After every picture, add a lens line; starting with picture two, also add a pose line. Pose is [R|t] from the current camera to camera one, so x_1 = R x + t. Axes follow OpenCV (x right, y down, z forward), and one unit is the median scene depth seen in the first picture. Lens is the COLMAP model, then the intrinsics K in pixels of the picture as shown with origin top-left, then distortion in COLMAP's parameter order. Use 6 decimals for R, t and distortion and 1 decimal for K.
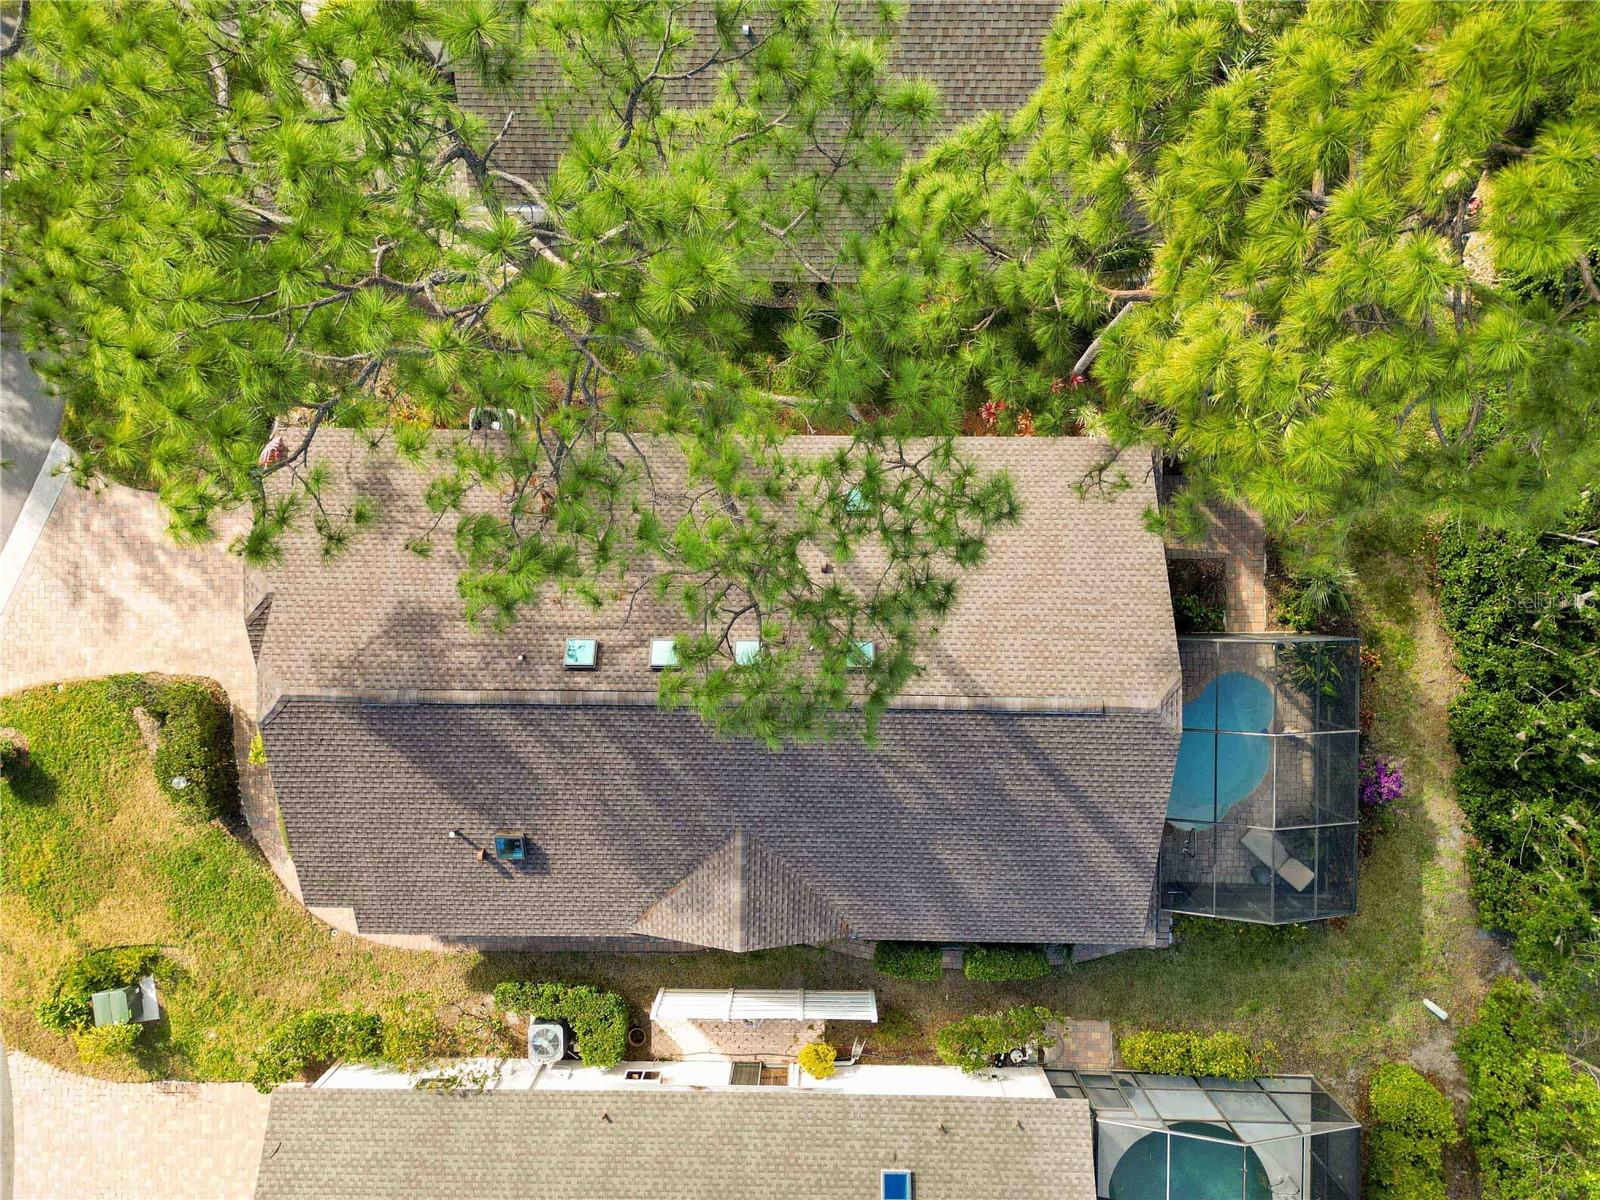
lens RADIAL K [[1126.1, 0, 797.9], [0, 1126.1, 593.5], [0, 0, 1]] dist [0.050539, -0.040498]
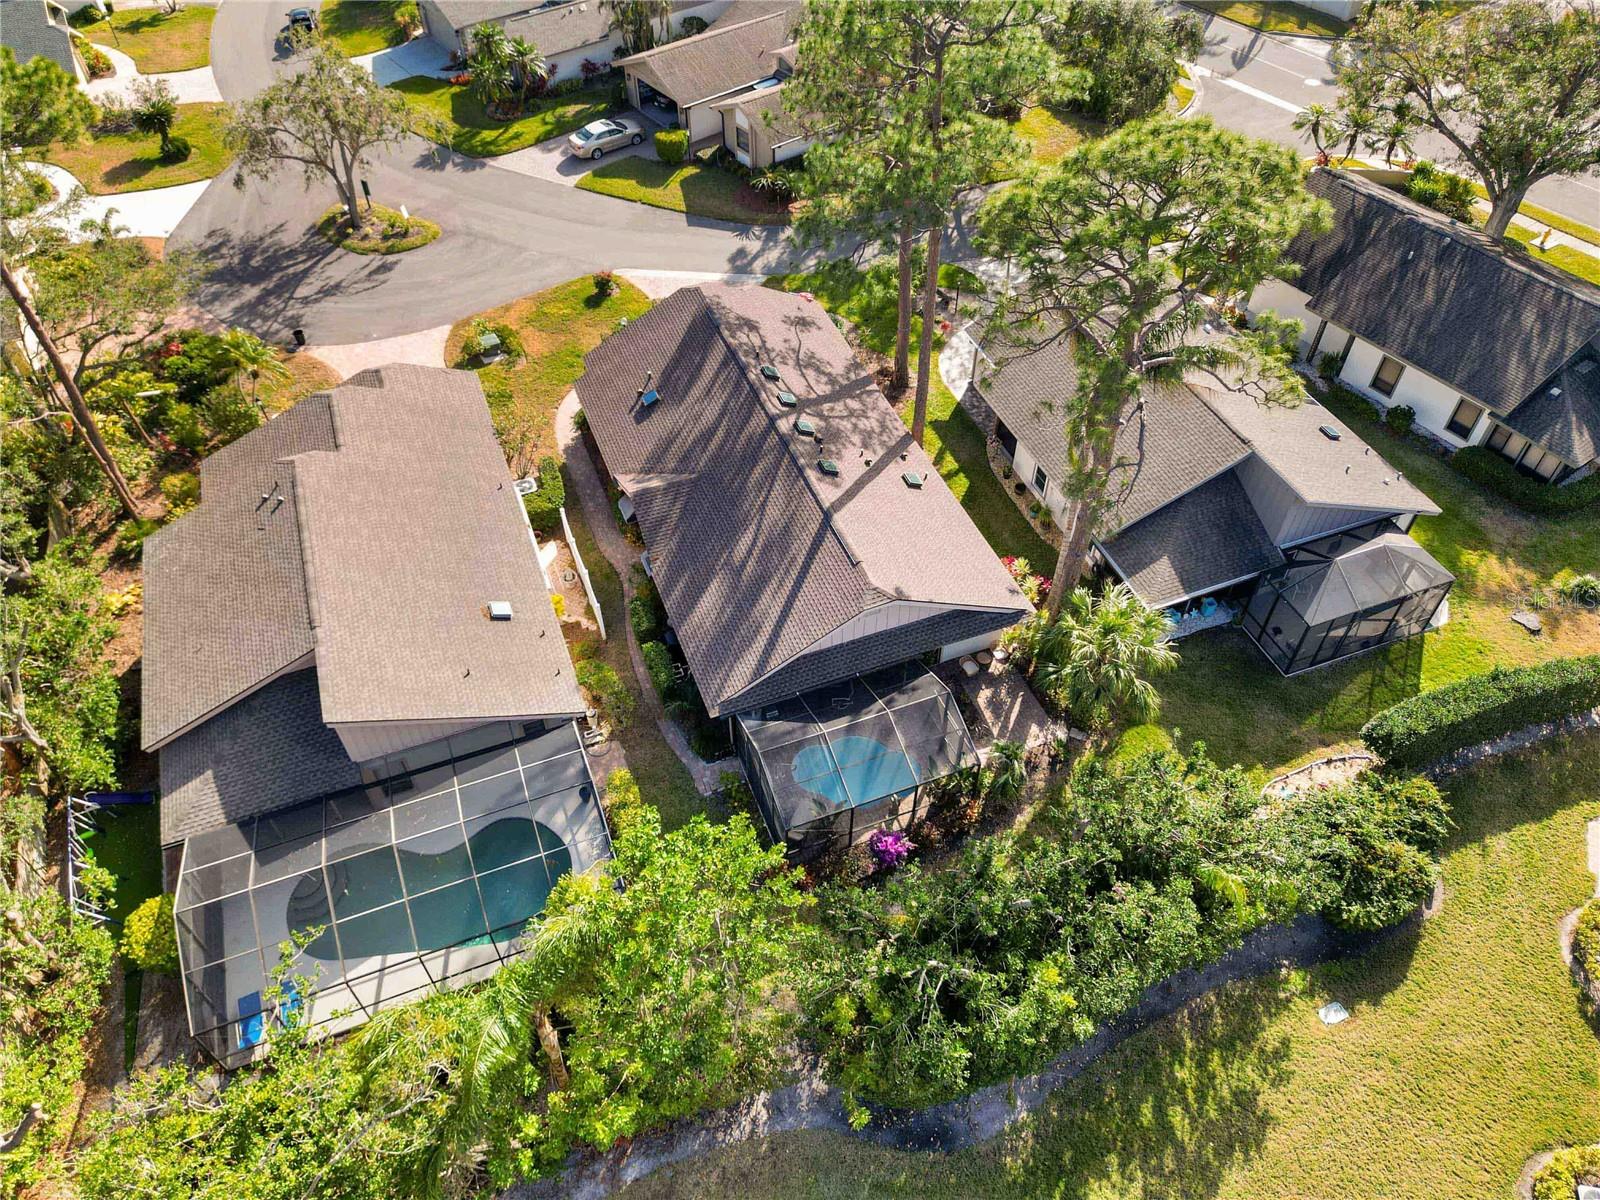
lens RADIAL K [[1126.1, 0, 799.9], [0, 1126.1, 599.7], [0, 0, 1]] dist [0.050539, -0.040498]
pose [[0.371017, 0.694293, -0.616688, 1.094990], [-0.928333, 0.260623, -0.265091, 0.534037], [-0.023328, 0.670845, 0.741230, -0.096059]]
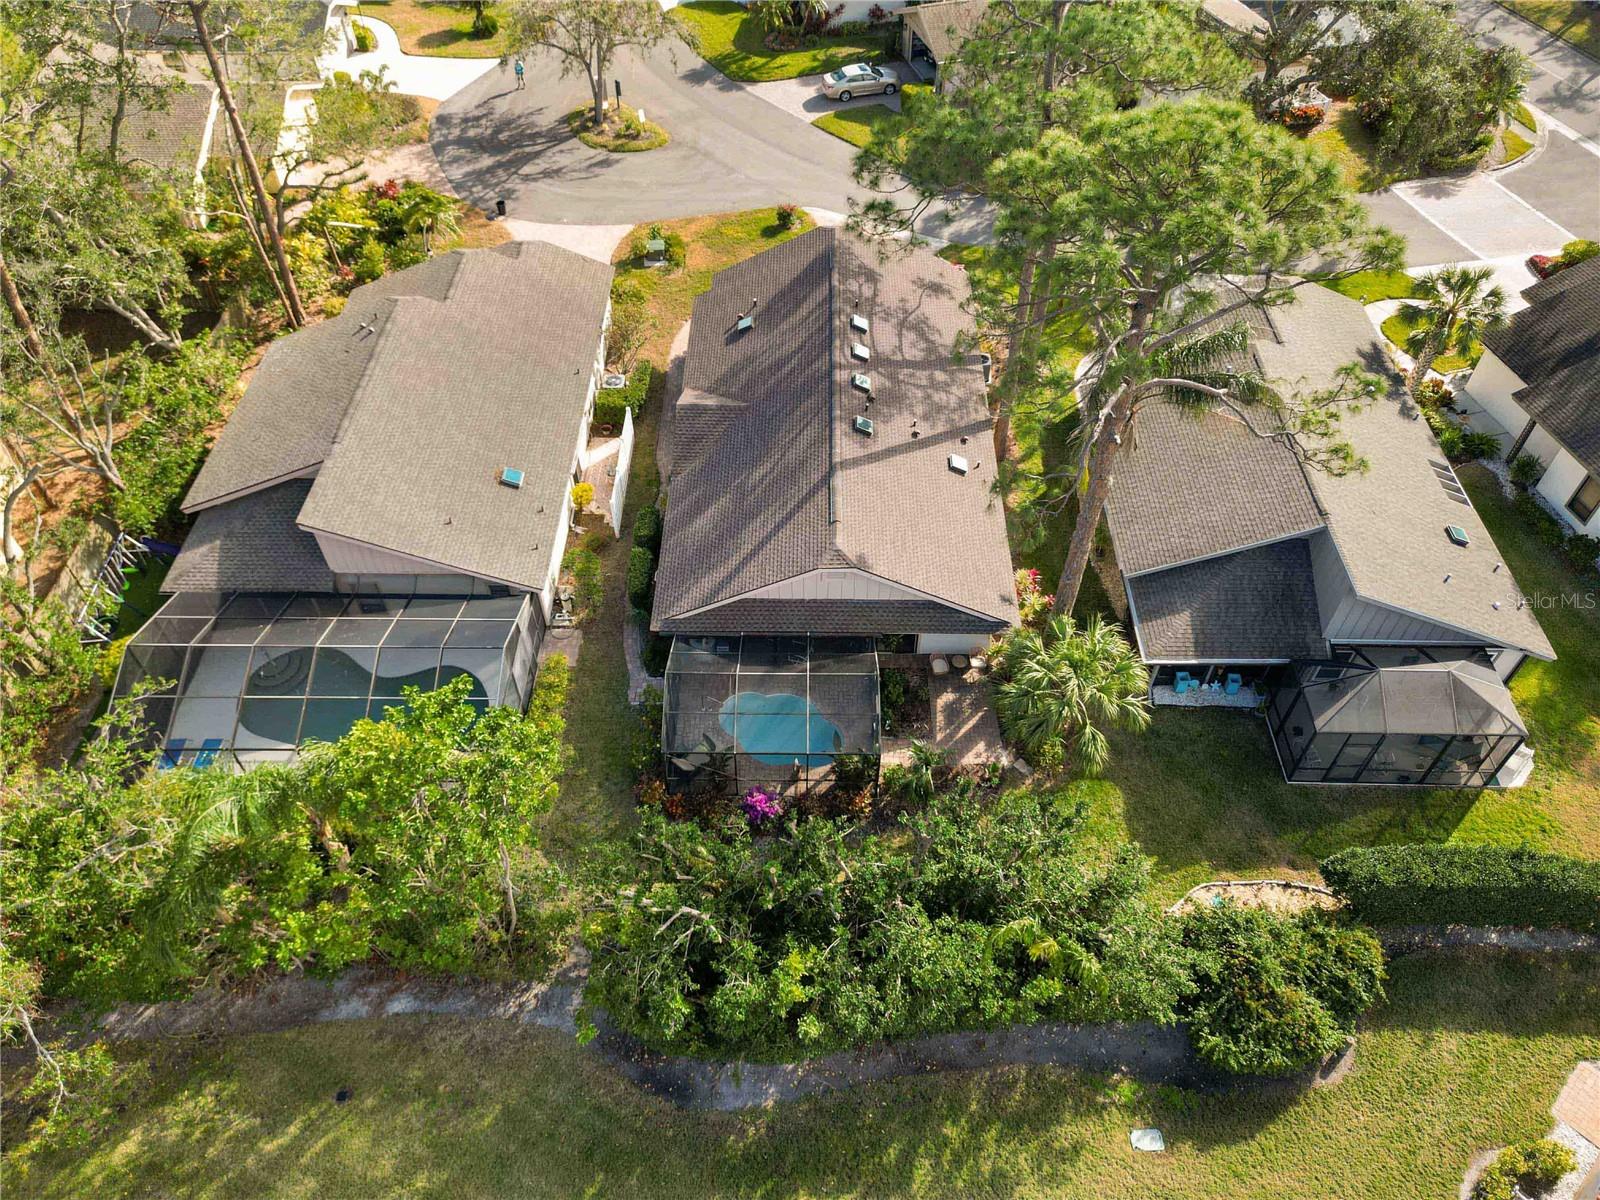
lens RADIAL K [[1126.1, 0, 801.6], [0, 1126.1, 600.1], [0, 0, 1]] dist [0.050539, -0.040498]
pose [[-0.002476, 0.755123, -0.655578, 1.183879], [-0.999753, -0.016341, -0.015046, 0.148966], [-0.022074, 0.655379, 0.754978, -0.050465]]
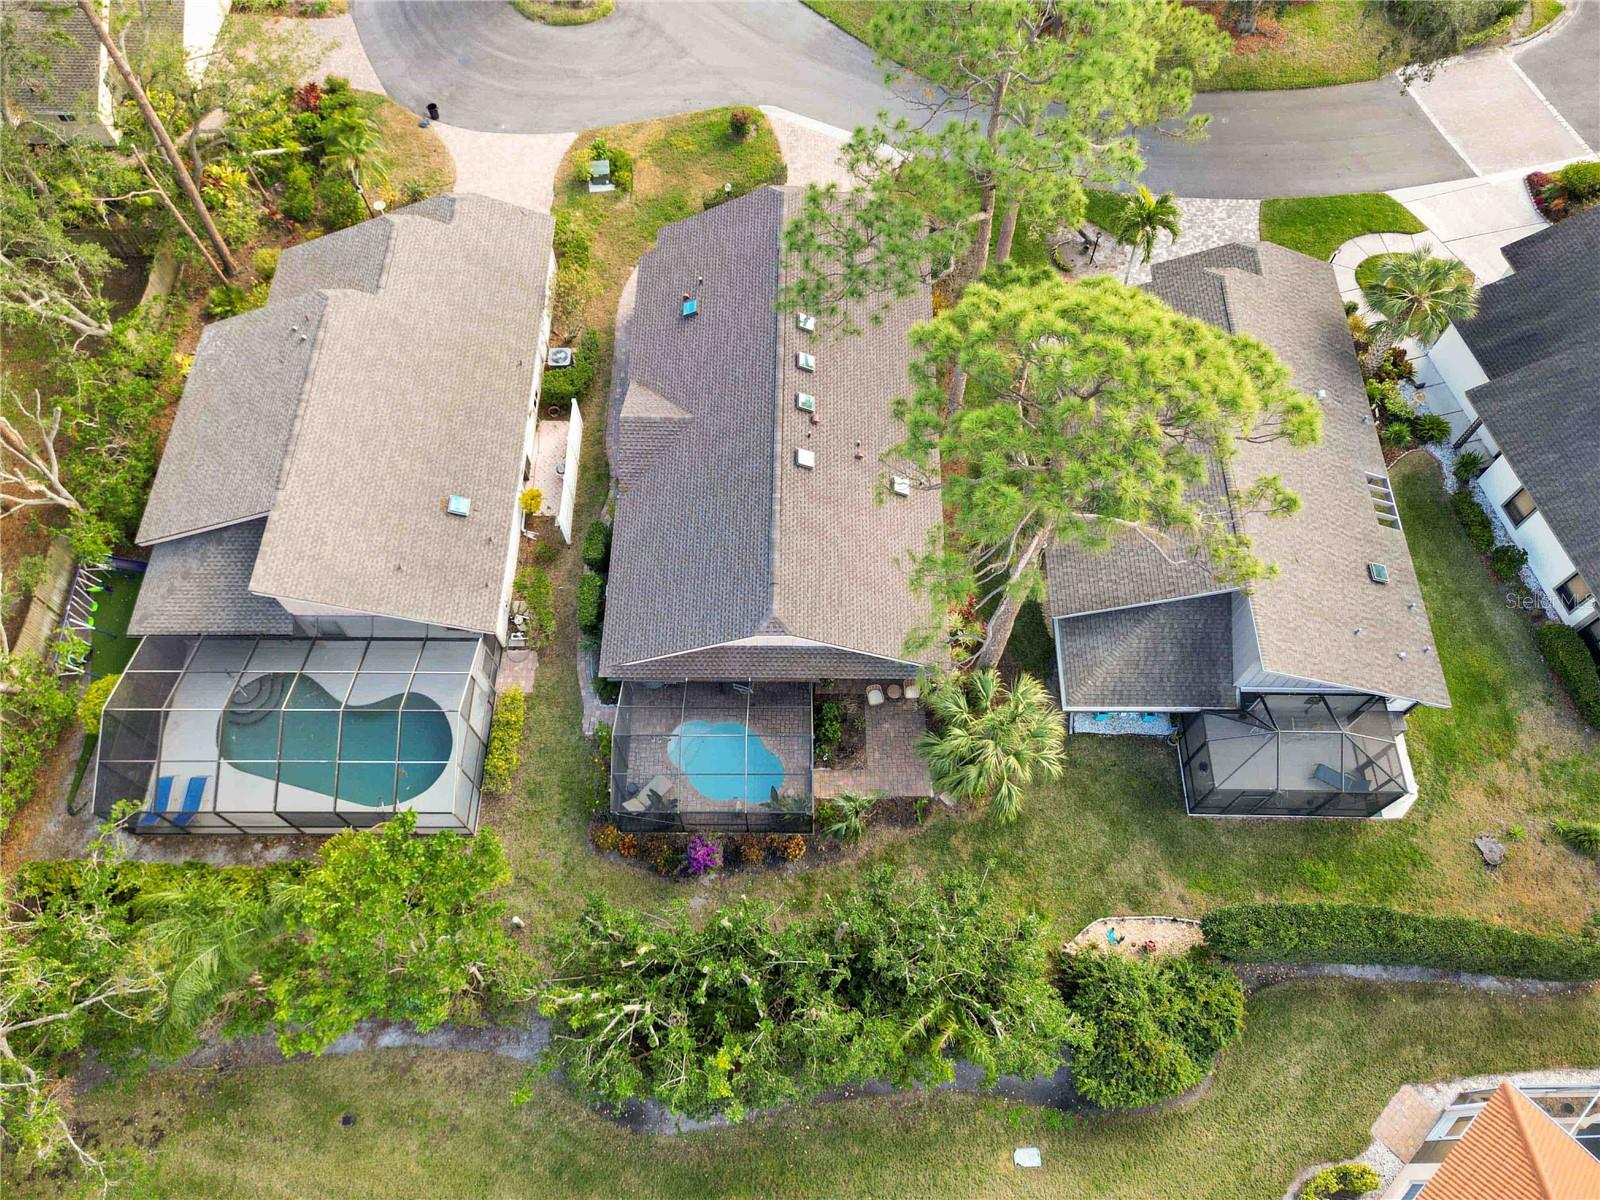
lens RADIAL K [[1126.1, 0, 802.2], [0, 1126.1, 598.6], [0, 0, 1]] dist [0.050539, -0.040498]
pose [[0.001410, 0.896477, -0.443089, 0.865513], [-0.999807, -0.007429, -0.018213, 0.078945], [-0.019619, 0.443028, 0.896293, -0.330522]]
